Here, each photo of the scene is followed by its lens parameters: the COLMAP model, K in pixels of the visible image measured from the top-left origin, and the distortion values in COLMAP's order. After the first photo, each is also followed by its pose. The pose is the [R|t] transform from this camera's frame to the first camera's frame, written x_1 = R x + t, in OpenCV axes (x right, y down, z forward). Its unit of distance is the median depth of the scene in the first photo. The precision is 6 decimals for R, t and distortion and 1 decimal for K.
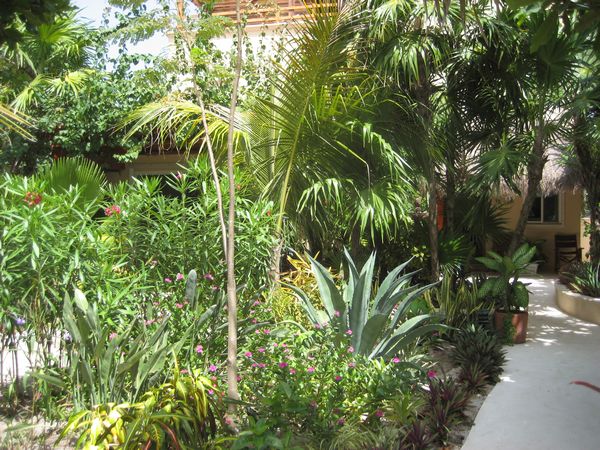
lens RADIAL K [[622.0, 0, 300.0], [0, 622.0, 225.0], [0, 0, 1]] dist [-0.138779, 0.155148]
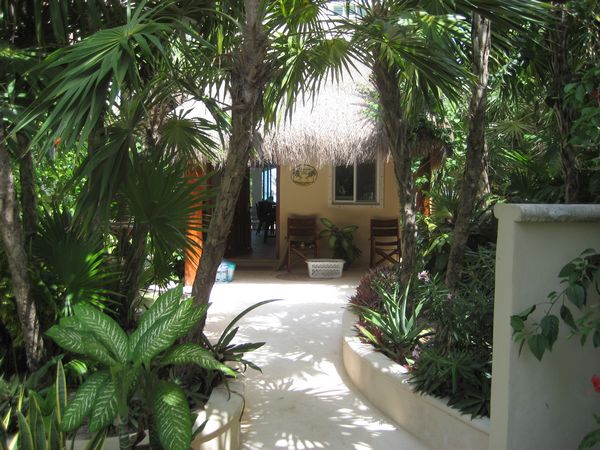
lens RADIAL K [[622.0, 0, 300.0], [0, 622.0, 225.0], [0, 0, 1]] dist [-0.138779, 0.155148]
pose [[0.972647, -0.008508, 0.232131, 0.308864], [-0.001472, 0.999083, 0.042787, -0.016965], [-0.232282, -0.041958, 0.971743, 0.555936]]
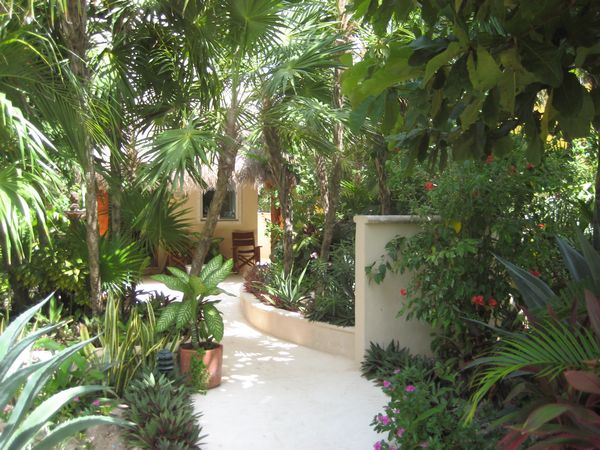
lens RADIAL K [[622.0, 0, 300.0], [0, 622.0, 225.0], [0, 0, 1]] dist [-0.138779, 0.155148]
pose [[0.864399, -0.014244, 0.502605, 0.065433], [0.008520, 0.999870, 0.013684, -0.013764], [-0.502734, -0.007547, 0.864408, 0.258266]]
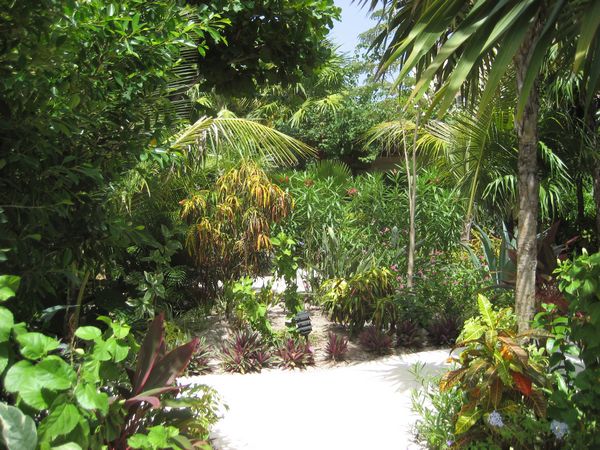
lens RADIAL K [[622.0, 0, 300.0], [0, 622.0, 225.0], [0, 0, 1]] dist [-0.138779, 0.155148]
pose [[0.918560, 0.034753, -0.393751, 0.142487], [-0.034088, 0.999381, 0.008684, 0.034403], [0.393809, 0.005446, 0.919176, -0.372118]]
